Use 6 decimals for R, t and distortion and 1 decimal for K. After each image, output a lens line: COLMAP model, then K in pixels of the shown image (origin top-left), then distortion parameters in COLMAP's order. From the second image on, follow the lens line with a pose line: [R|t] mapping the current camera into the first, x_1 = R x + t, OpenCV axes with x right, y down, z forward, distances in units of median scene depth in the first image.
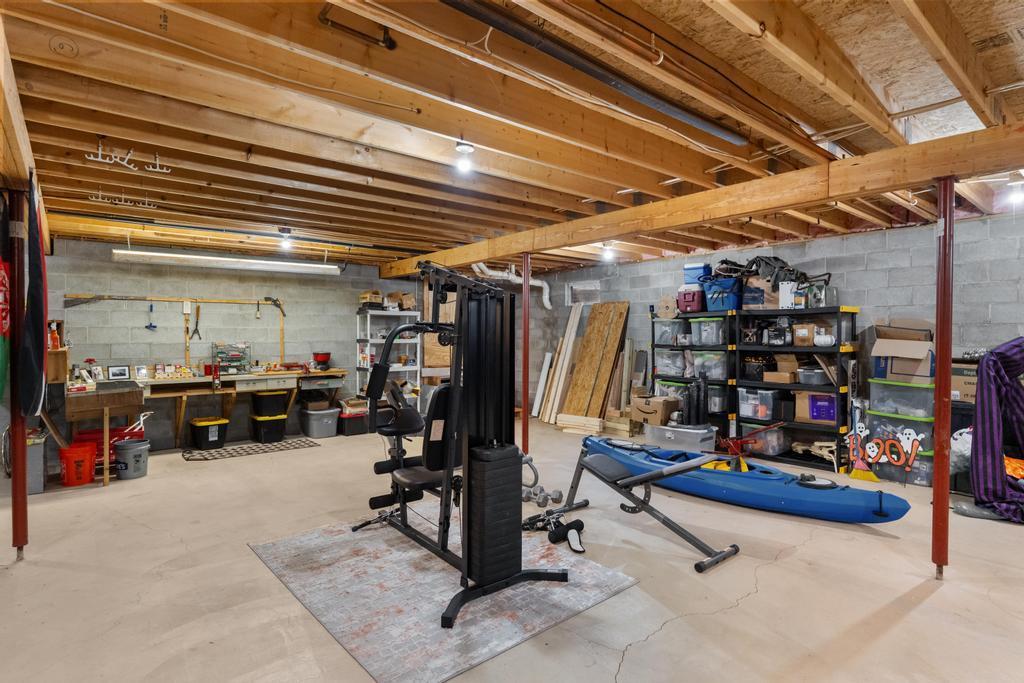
lens RADIAL K [[525.3, 0, 511.5], [0, 525.3, 339.4], [0, 0, 1]] dist [-0.003126, 0.001459]
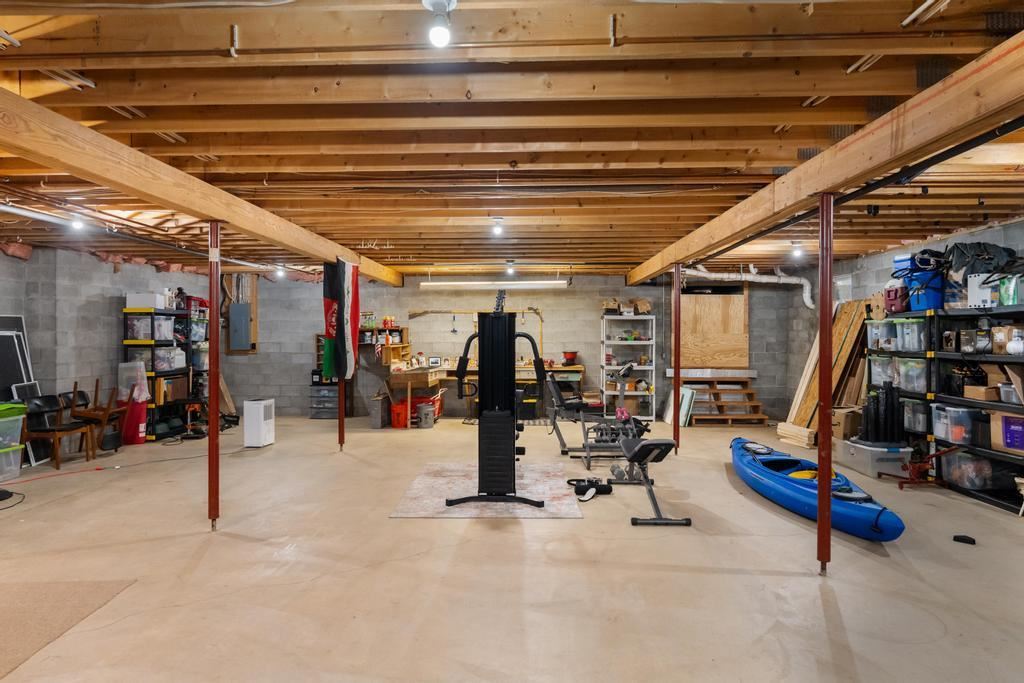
lens RADIAL K [[602.6, 0, 512.7], [0, 602.6, 337.3], [0, 0, 1]] dist [0.002087, 0.001644]
pose [[0.752568, 0.004276, -0.658501, 0.541689], [-0.006732, 0.999977, -0.001200, -0.006140], [0.658480, 0.005336, 0.752579, -0.151027]]
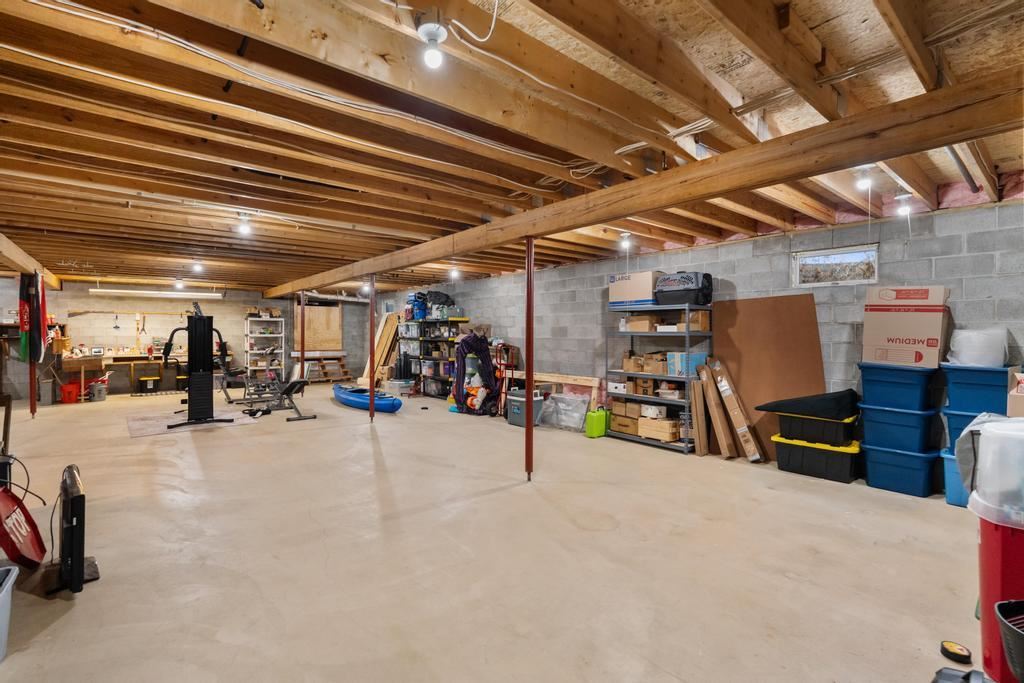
lens RADIAL K [[457.4, 0, 499.5], [0, 457.4, 337.7], [0, 0, 1]] dist [0.002046, -0.000554]
pose [[0.999927, 0.001621, -0.012006, 0.709113], [-0.001591, 0.999996, 0.002517, 0.007252], [0.012010, -0.002498, 0.999925, -0.626674]]
